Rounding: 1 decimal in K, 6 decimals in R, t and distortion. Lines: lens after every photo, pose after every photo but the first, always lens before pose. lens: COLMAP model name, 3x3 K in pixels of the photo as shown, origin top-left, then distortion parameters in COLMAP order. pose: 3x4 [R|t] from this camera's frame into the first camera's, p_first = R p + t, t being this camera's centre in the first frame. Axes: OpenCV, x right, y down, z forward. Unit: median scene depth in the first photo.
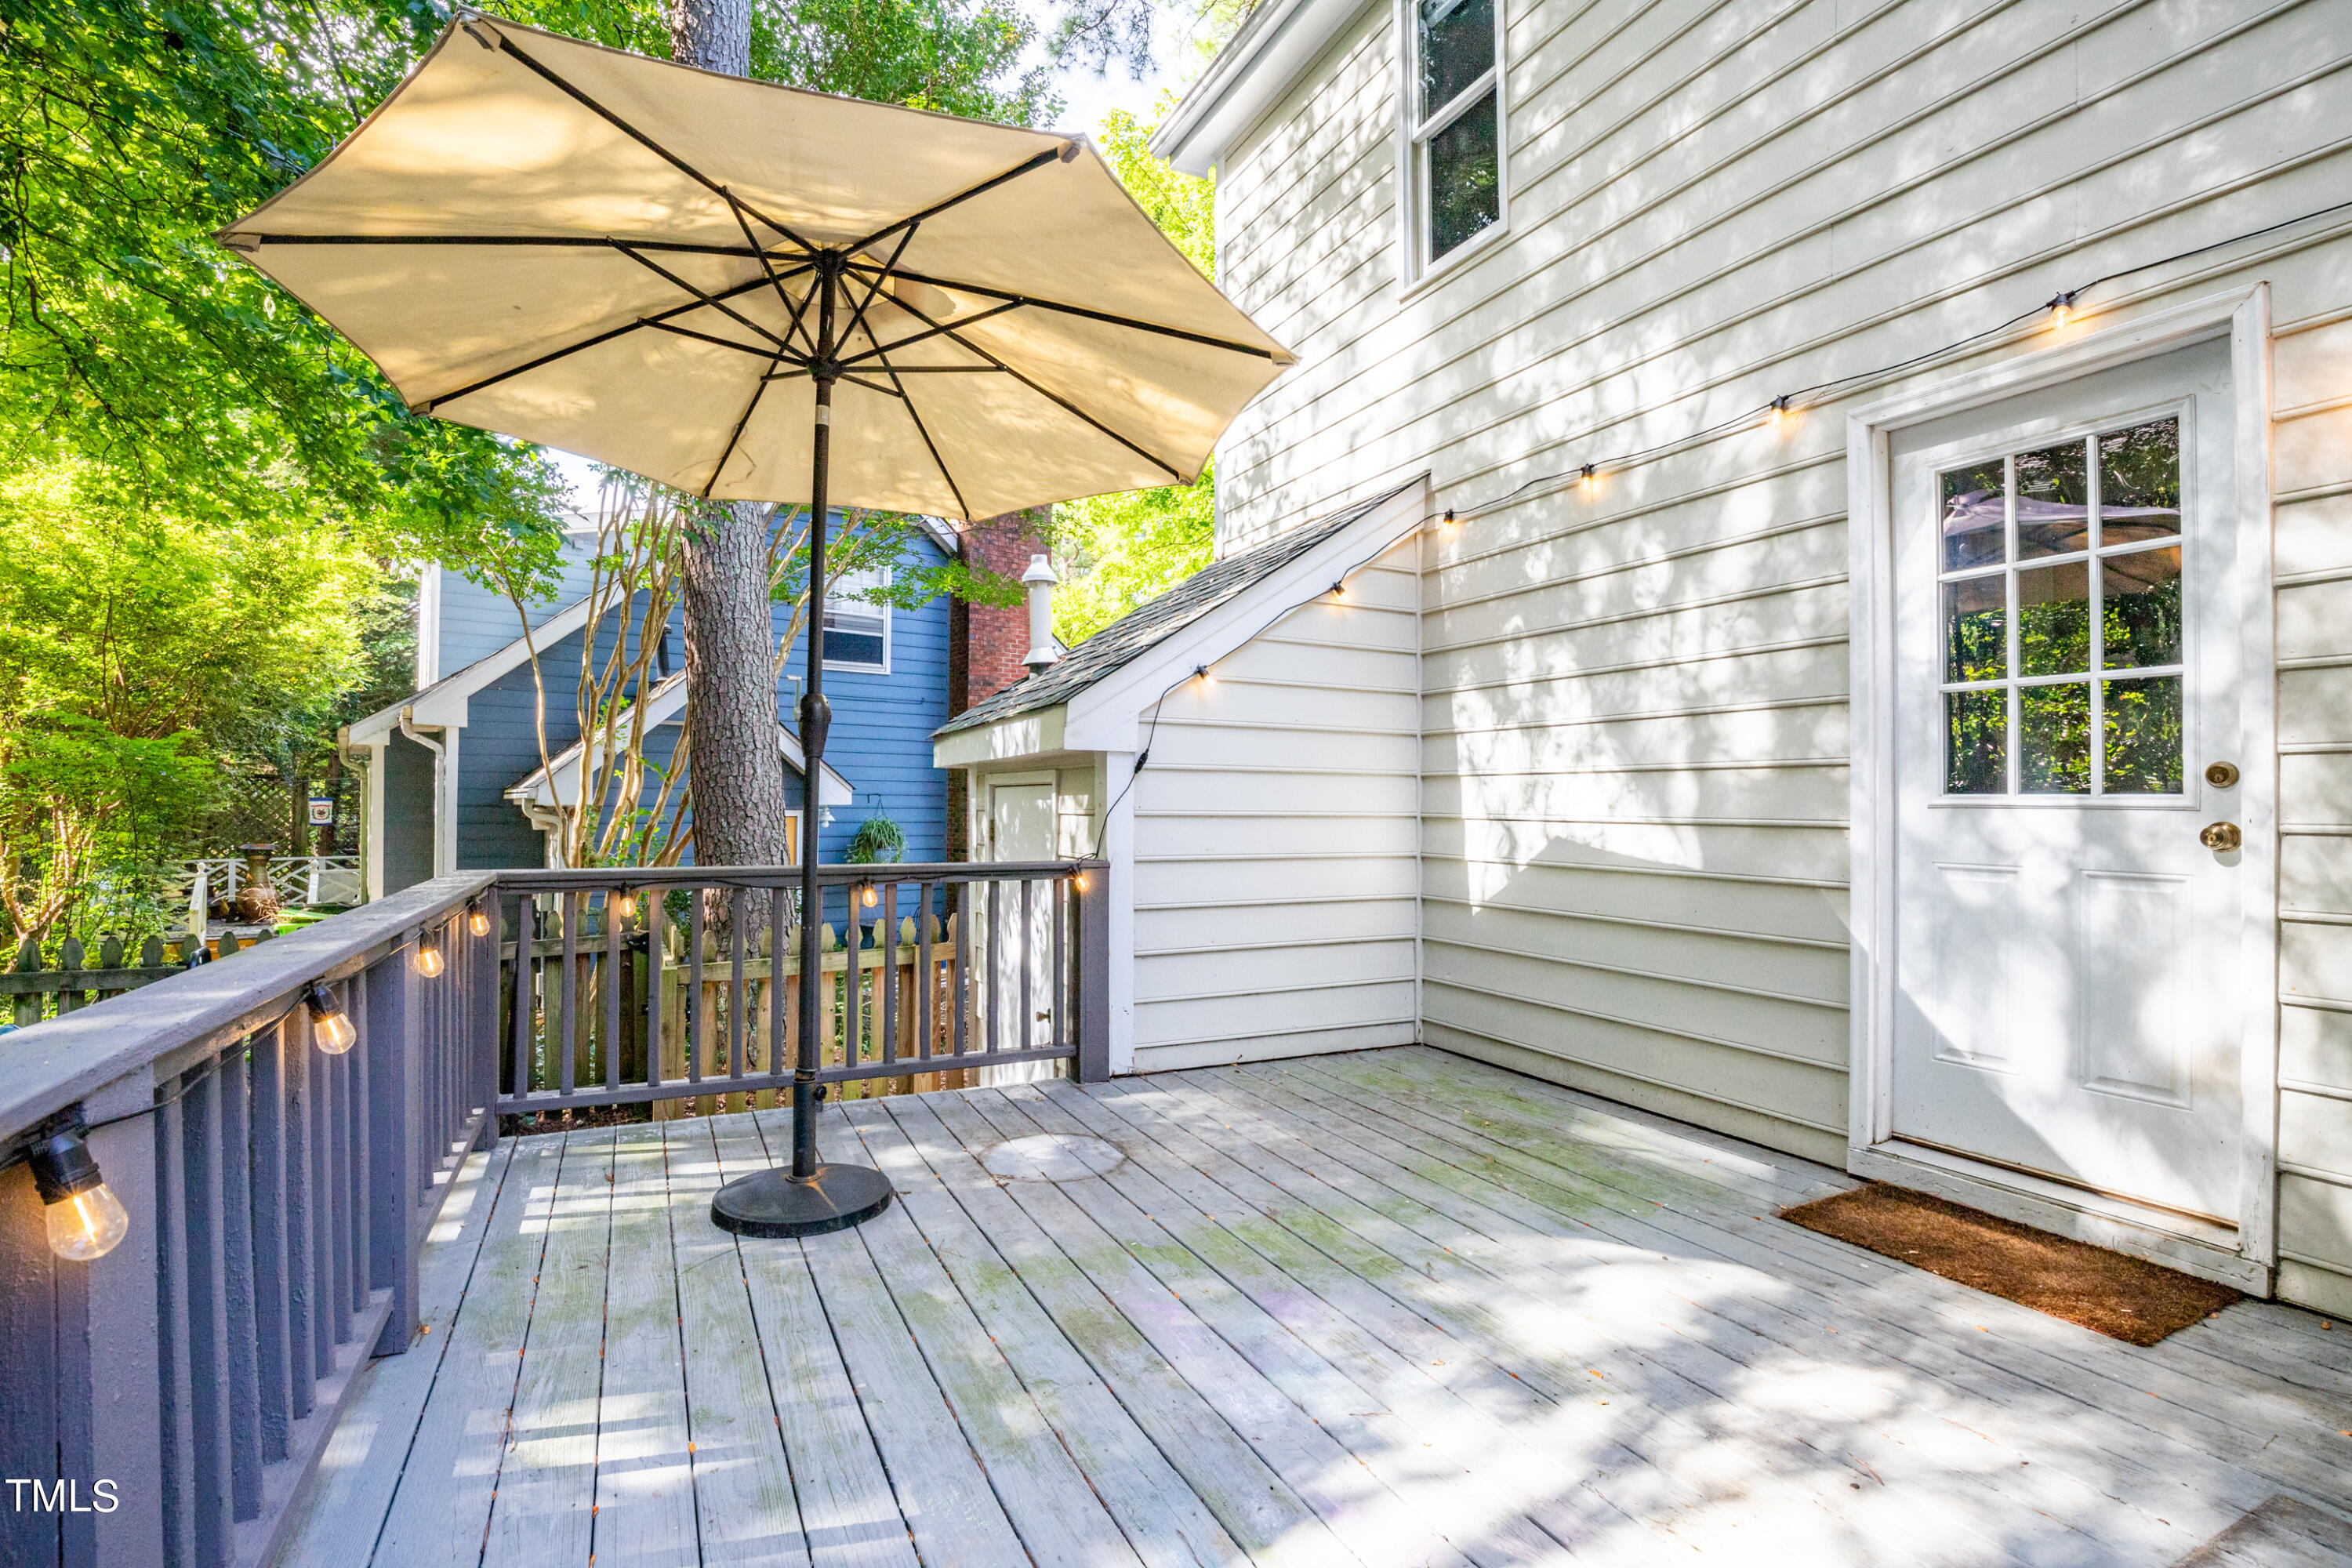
lens RADIAL K [[1098.9, 0, 1163.0], [0, 1098.9, 780.5], [0, 0, 1]] dist [-0.025459, 0.002579]
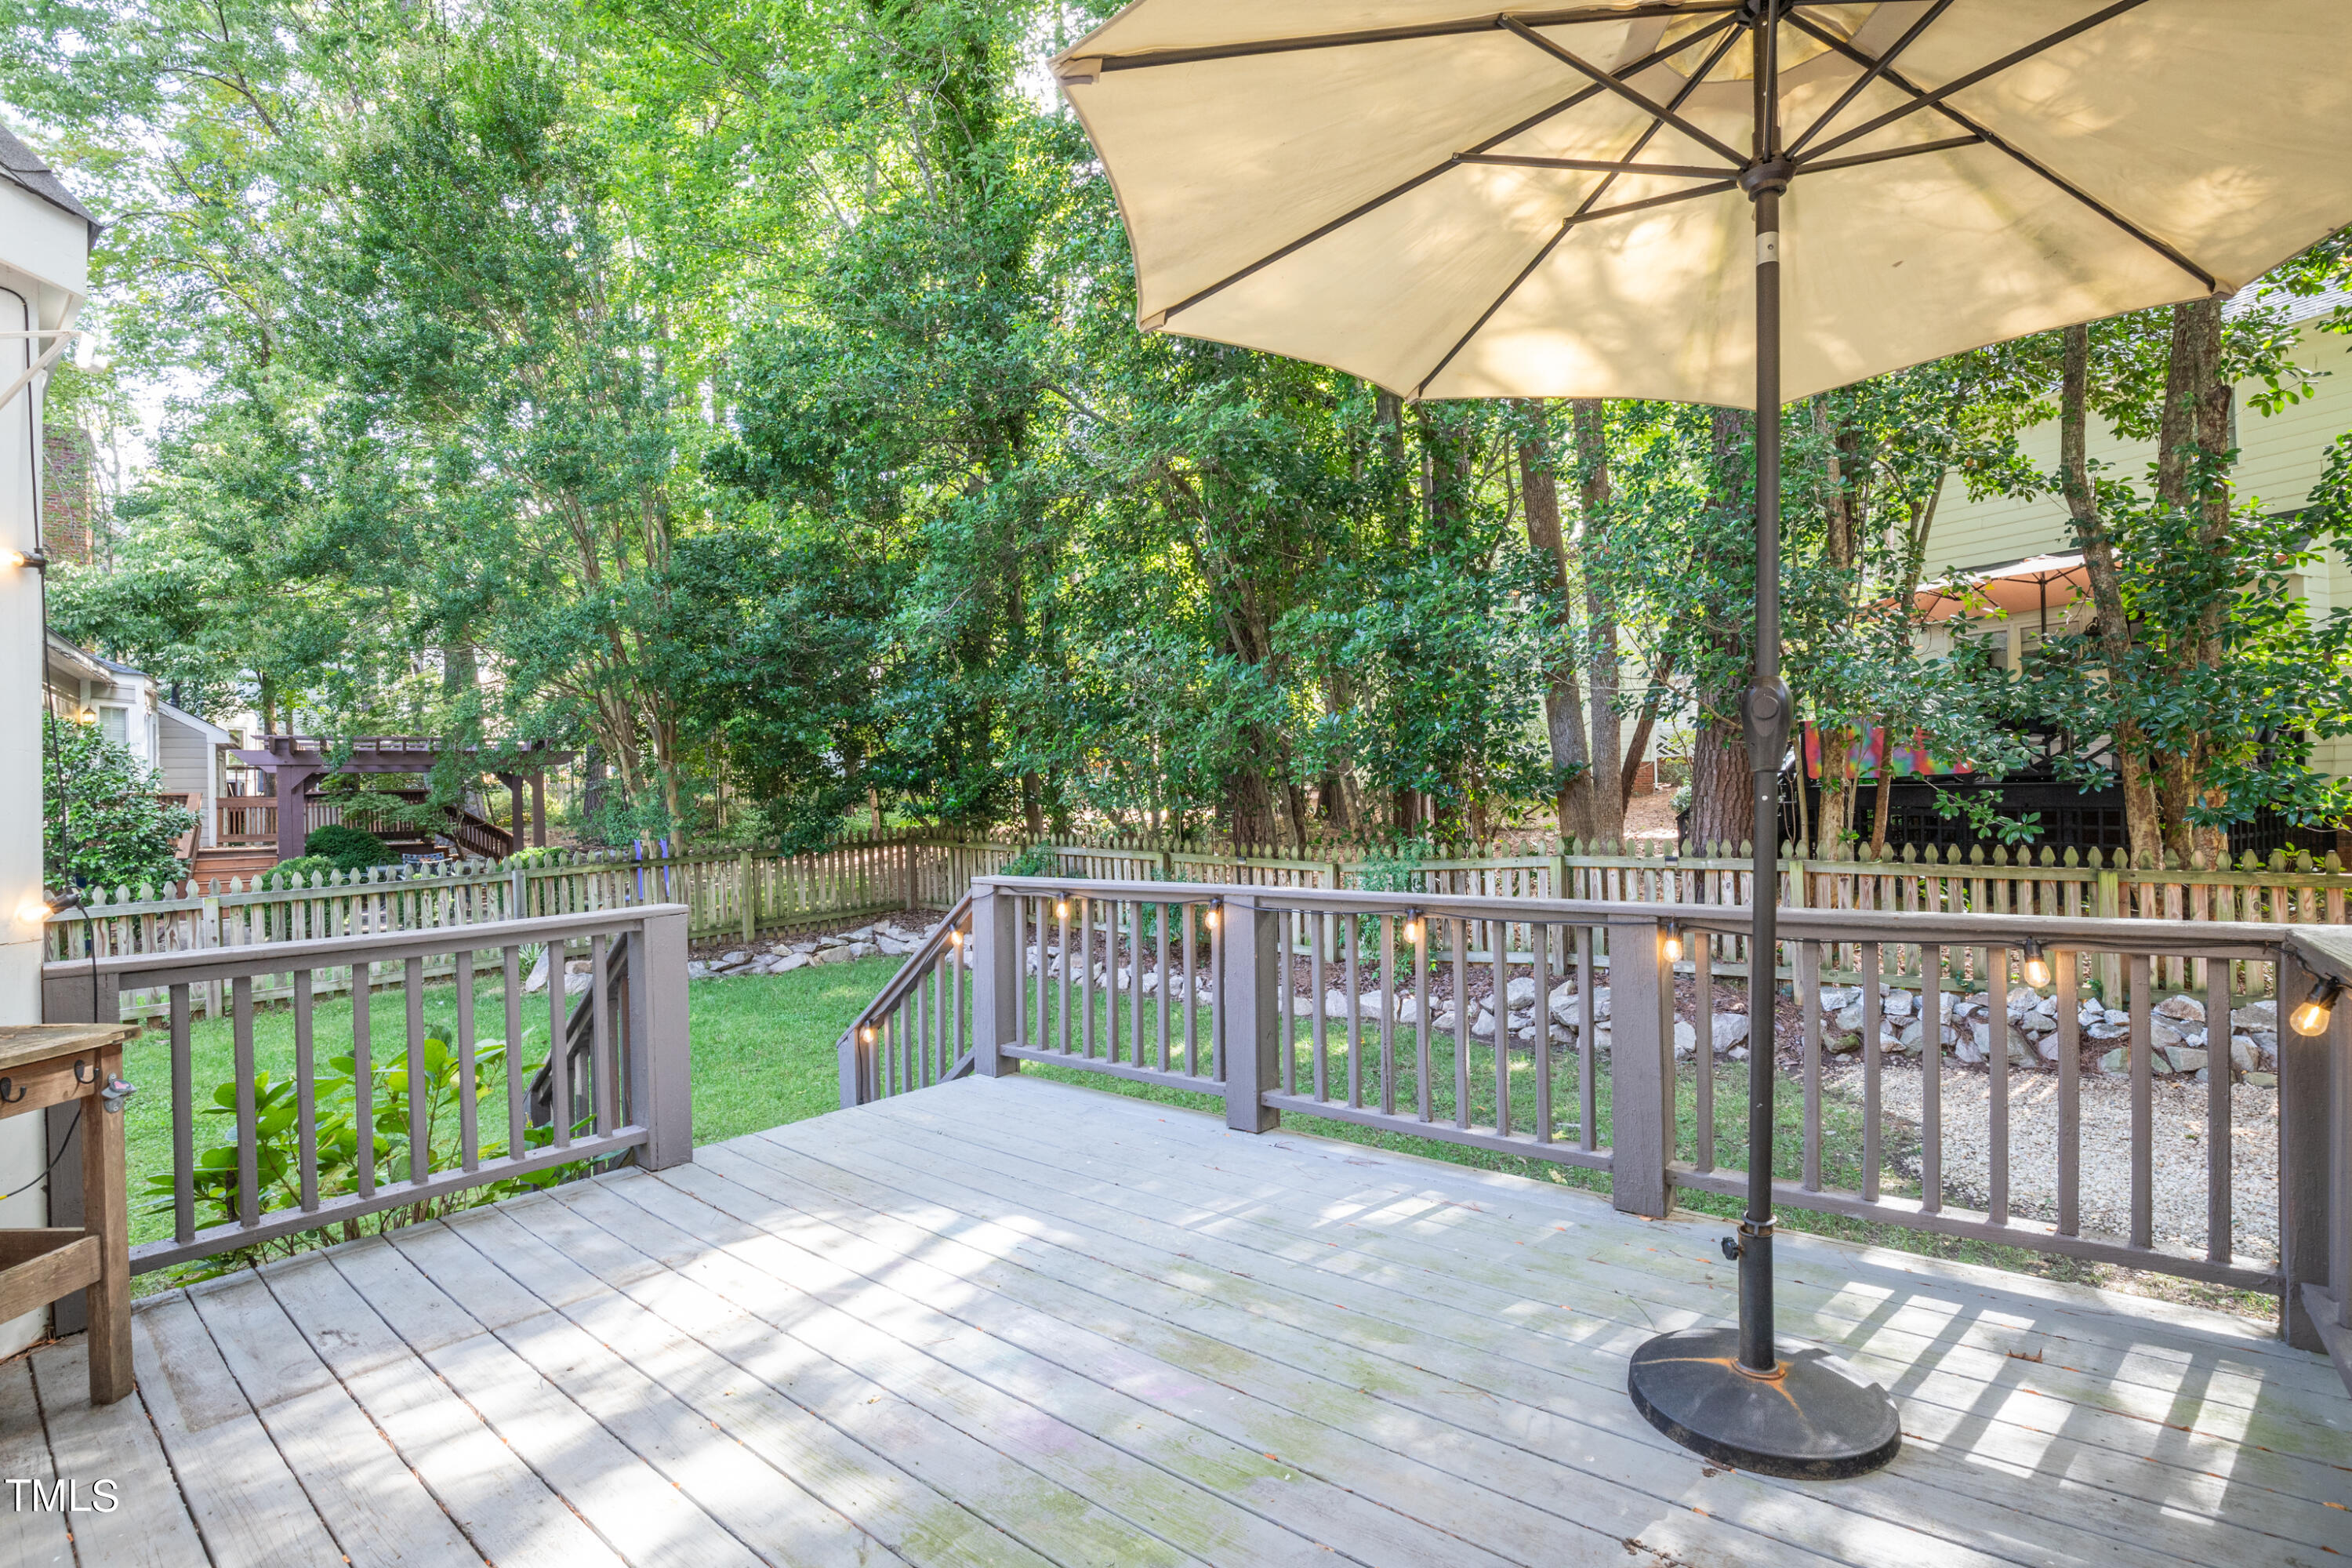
lens RADIAL K [[1098.9, 0, 1166.1], [0, 1098.9, 794.1], [0, 0, 1]] dist [-0.025459, 0.002579]
pose [[-0.920565, 0.019806, -0.390088, 0.383645], [0.037053, 0.998638, -0.036737, 0.012352], [0.388829, -0.048272, -0.920045, 2.059814]]
